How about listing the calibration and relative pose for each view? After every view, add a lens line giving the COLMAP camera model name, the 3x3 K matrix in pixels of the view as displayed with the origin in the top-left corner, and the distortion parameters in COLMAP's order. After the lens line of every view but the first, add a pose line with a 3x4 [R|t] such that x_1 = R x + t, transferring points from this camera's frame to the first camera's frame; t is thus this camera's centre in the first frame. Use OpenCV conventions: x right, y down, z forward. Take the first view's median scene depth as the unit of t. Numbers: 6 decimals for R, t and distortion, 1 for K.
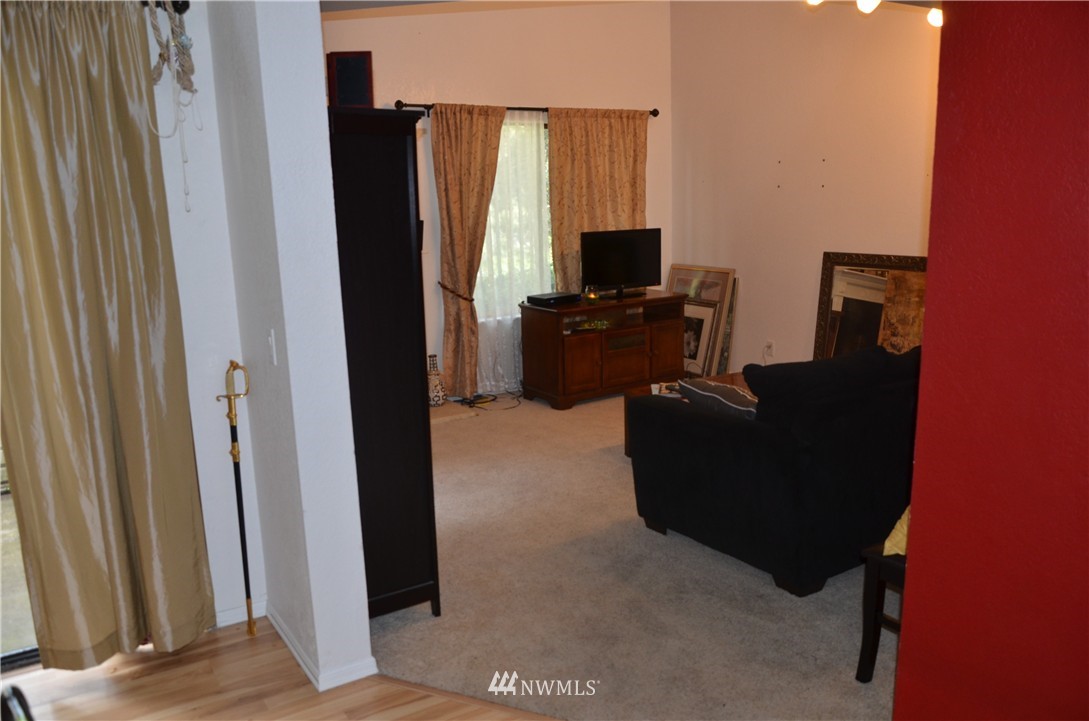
lens RADIAL K [[832.5, 0, 547.7], [0, 832.5, 362.7], [0, 0, 1]] dist [-0.044202, 0.008954]
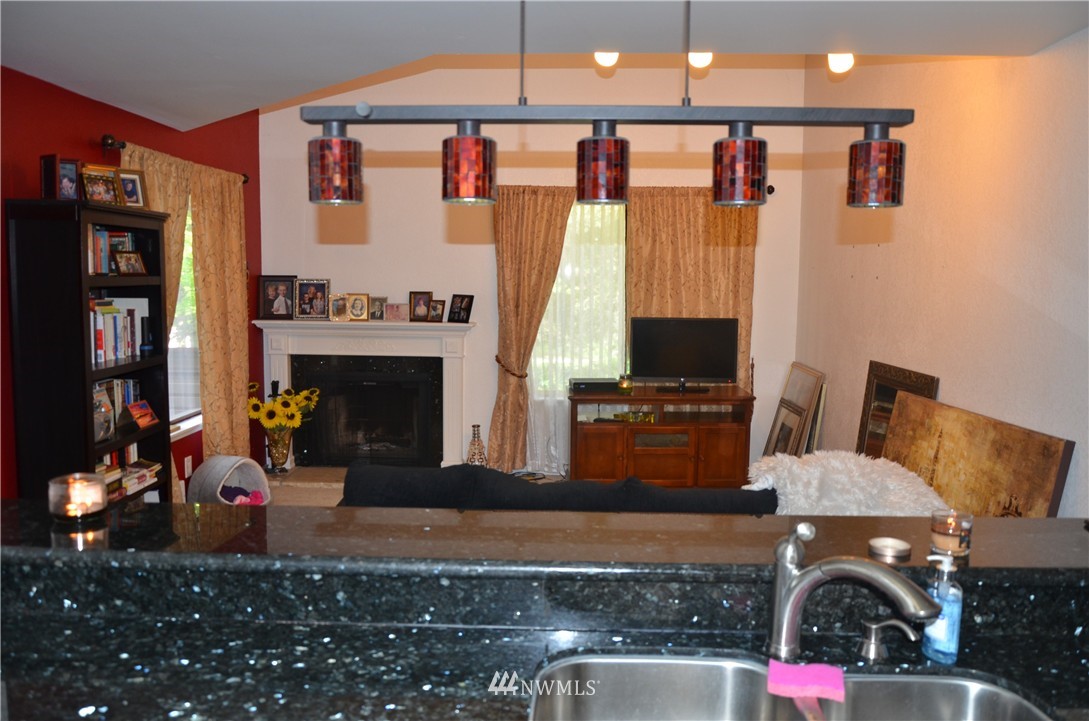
lens RADIAL K [[832.5, 0, 546.4], [0, 832.5, 359.3], [0, 0, 1]] dist [-0.044202, 0.008954]
pose [[0.831346, 0.091850, -0.548113, 0.476421], [-0.143409, 0.988302, -0.051899, -0.047612], [0.536934, 0.121750, 0.834793, 0.173942]]
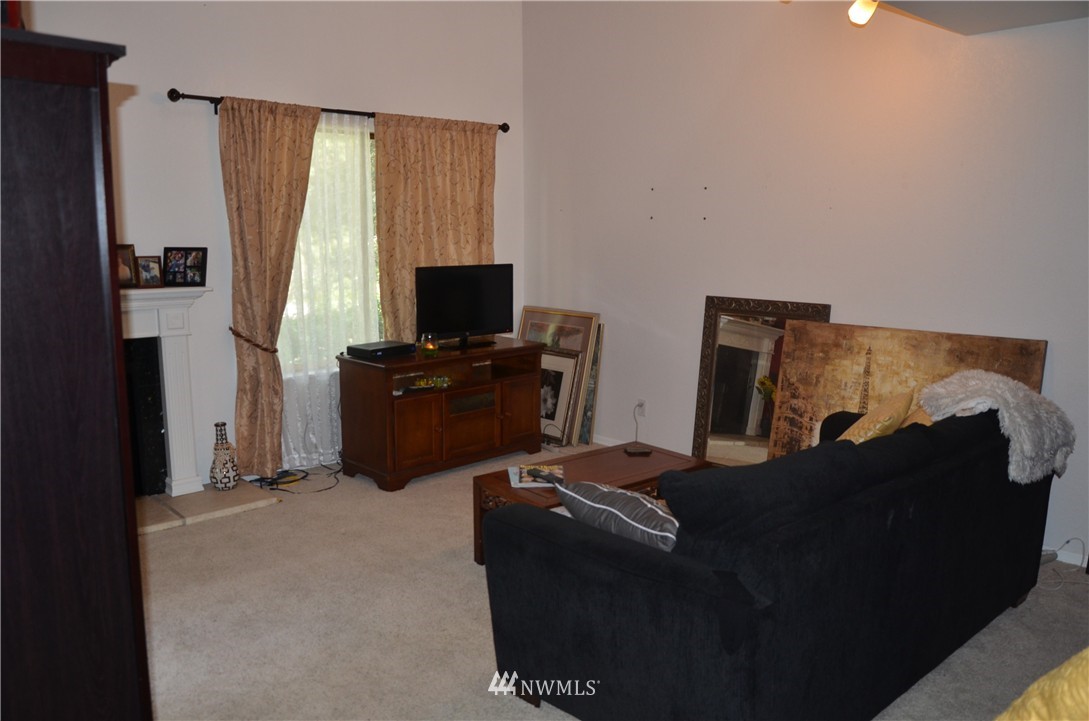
lens RADIAL K [[832.5, 0, 549.6], [0, 832.5, 361.5], [0, 0, 1]] dist [-0.044202, 0.008954]
pose [[0.980670, -0.000393, 0.195670, 0.009578], [0.008448, 0.999151, -0.040333, -0.031909], [-0.195488, 0.041206, 0.979840, 0.189774]]
